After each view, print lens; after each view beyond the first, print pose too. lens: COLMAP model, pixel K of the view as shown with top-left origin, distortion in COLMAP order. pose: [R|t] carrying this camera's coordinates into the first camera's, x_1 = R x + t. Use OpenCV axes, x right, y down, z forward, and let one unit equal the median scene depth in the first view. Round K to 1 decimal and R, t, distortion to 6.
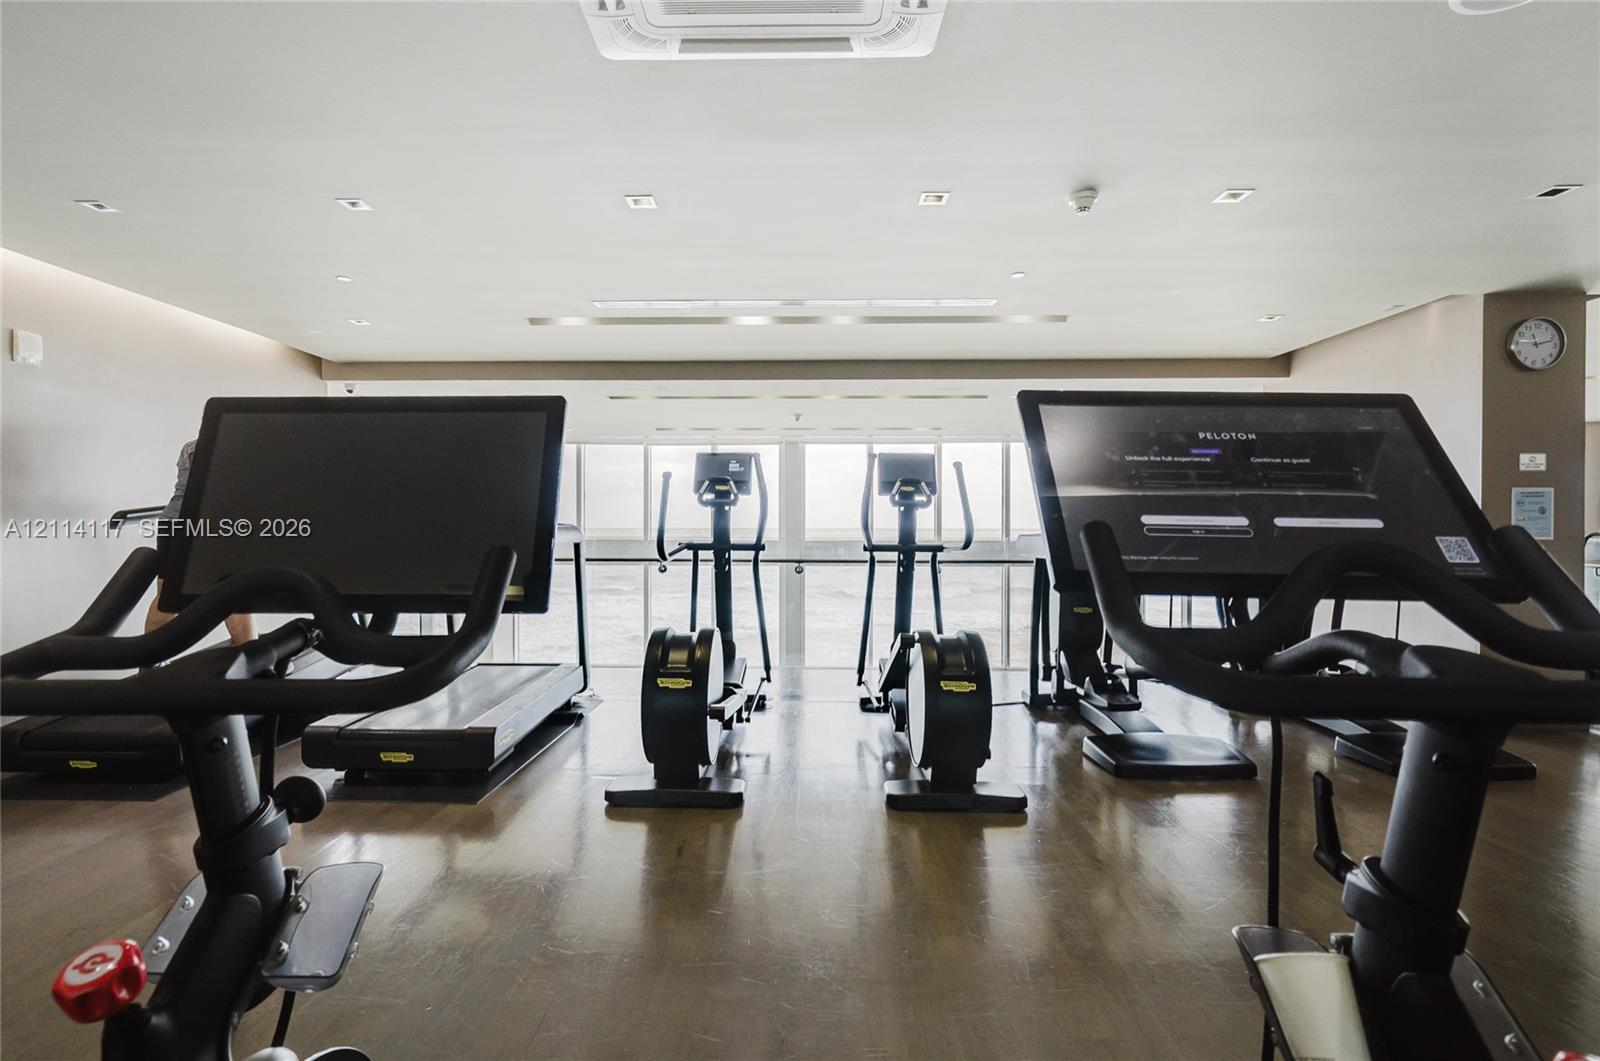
lens RADIAL K [[731.9, 0, 801.5], [0, 731.9, 531.4], [0, 0, 1]] dist [0.001757, -0.000096]
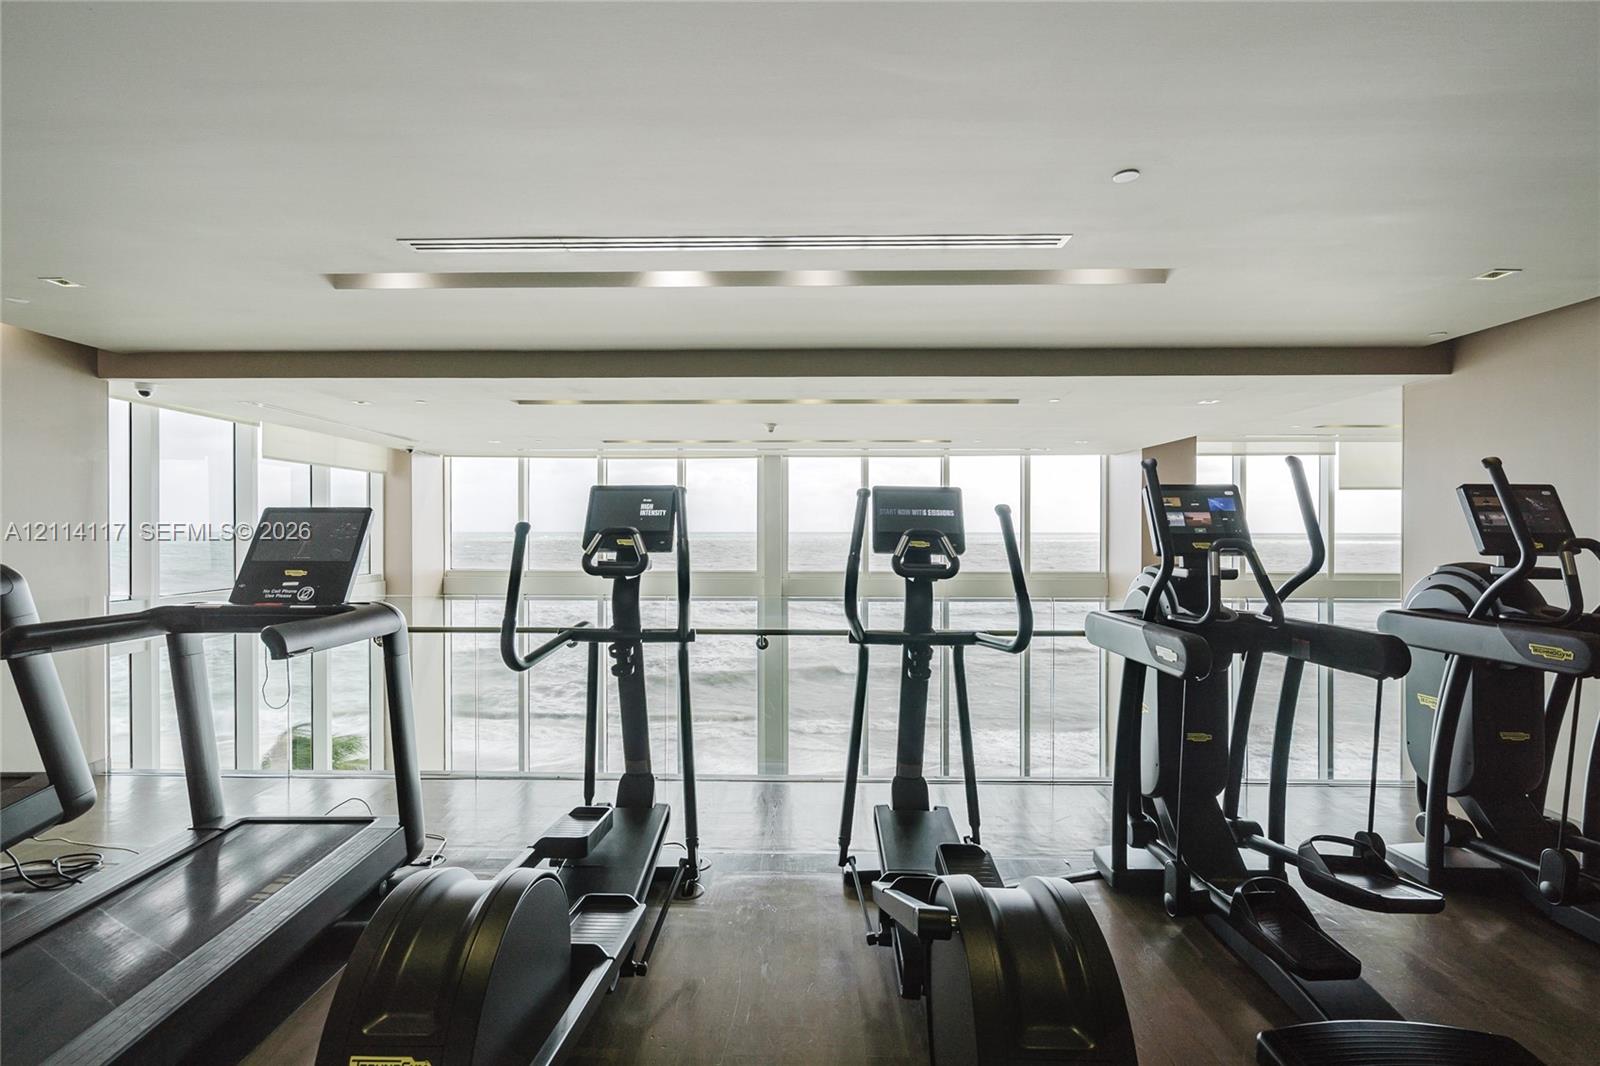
lens RADIAL K [[731.9, 0, 794.0], [0, 731.9, 530.3], [0, 0, 1]] dist [0.001757, -0.000096]
pose [[0.999933, -0.000776, -0.011516, 0.044157], [0.000681, 0.999966, -0.008266, -0.064786], [0.011522, 0.008257, 0.999900, 0.365906]]
